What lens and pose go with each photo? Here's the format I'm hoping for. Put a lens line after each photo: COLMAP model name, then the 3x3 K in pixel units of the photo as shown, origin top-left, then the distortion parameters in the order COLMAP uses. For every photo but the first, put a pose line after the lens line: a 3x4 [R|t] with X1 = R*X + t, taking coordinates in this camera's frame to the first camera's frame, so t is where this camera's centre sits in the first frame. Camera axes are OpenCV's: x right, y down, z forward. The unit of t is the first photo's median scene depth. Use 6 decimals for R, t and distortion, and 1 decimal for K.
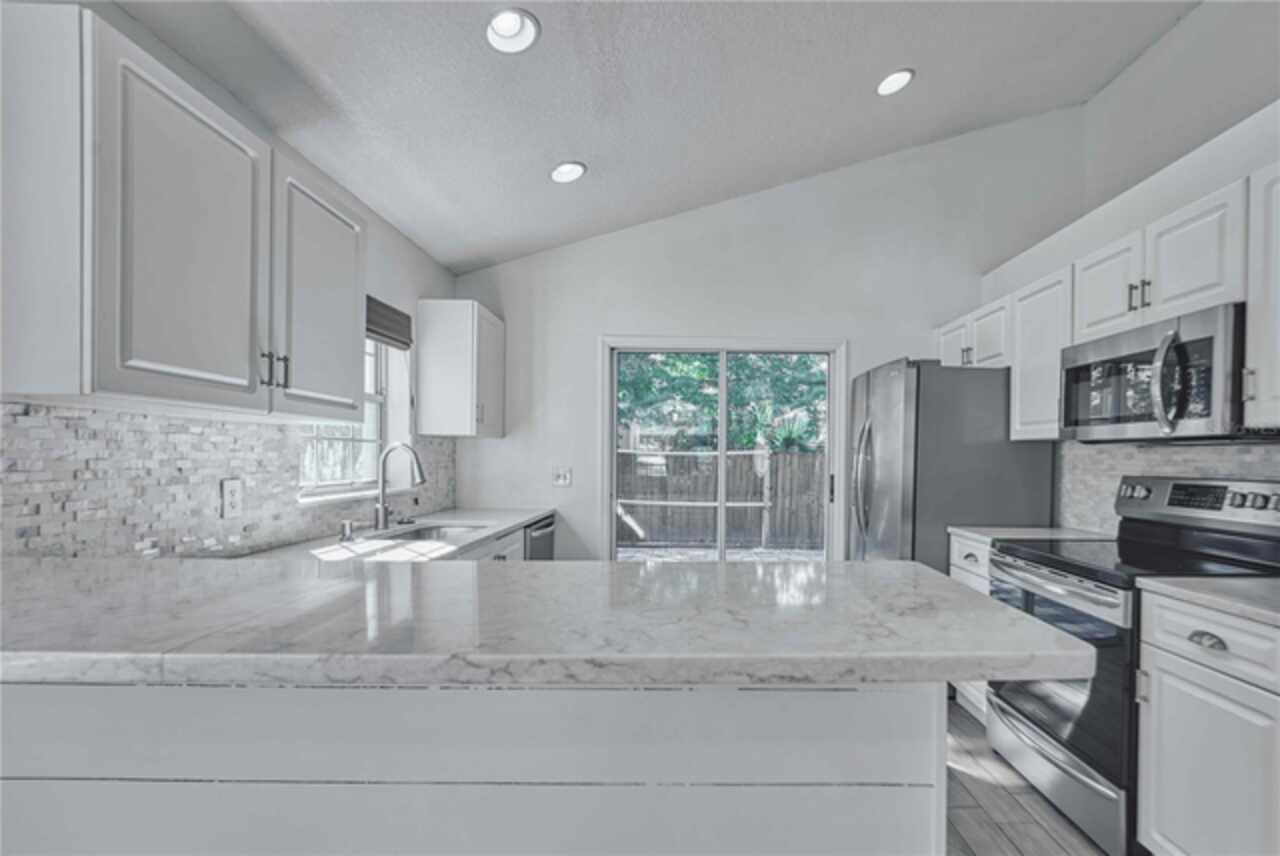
lens RADIAL K [[569.0, 0, 713.2], [0, 569.0, 463.7], [0, 0, 1]] dist [0.007283, -0.000256]
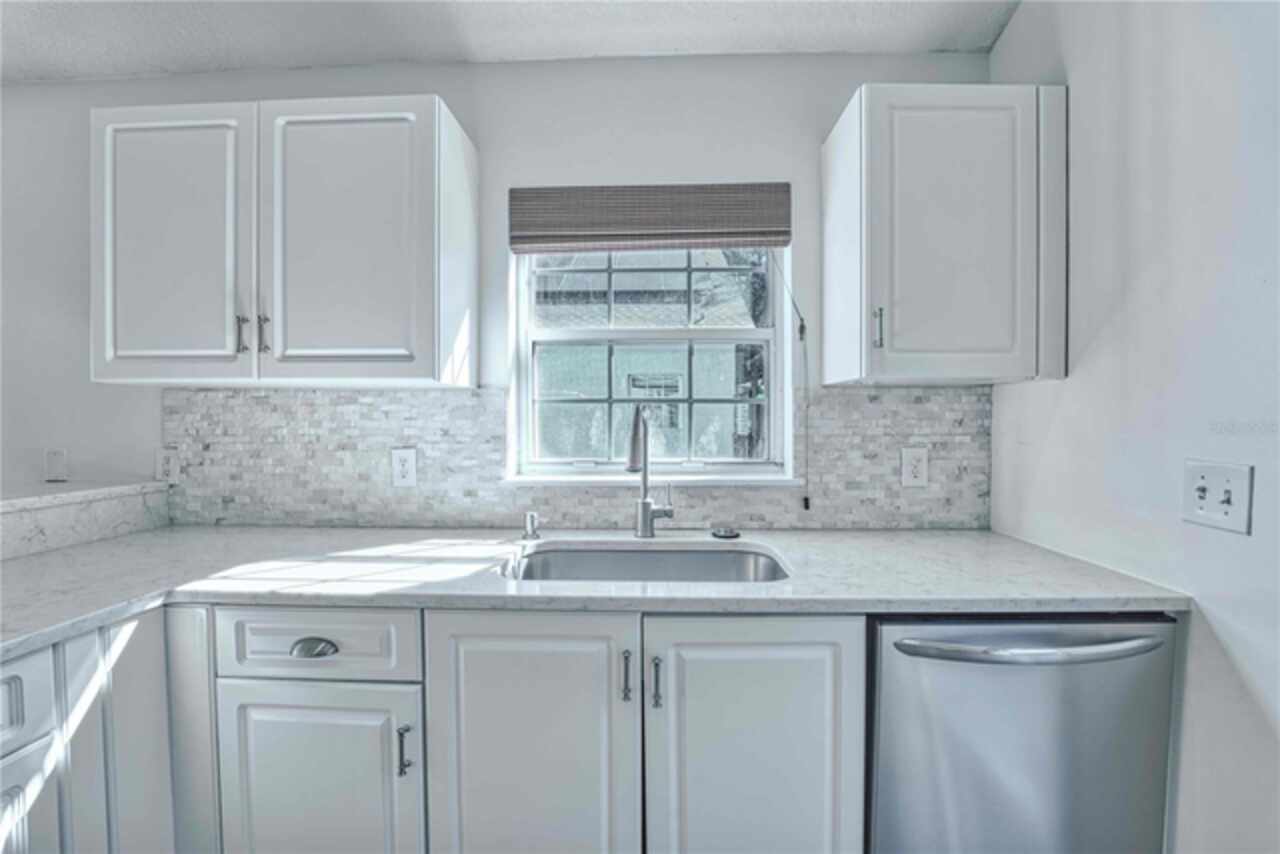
lens RADIAL K [[525.2, 0, 639.6], [0, 525.2, 426.5], [0, 0, 1]] dist [-0.008001, 0.001601]
pose [[-0.092664, 0.001296, -0.995697, 0.026991], [-0.010649, 0.999941, 0.002293, -0.018098], [0.995641, 0.010816, -0.092644, 1.641915]]
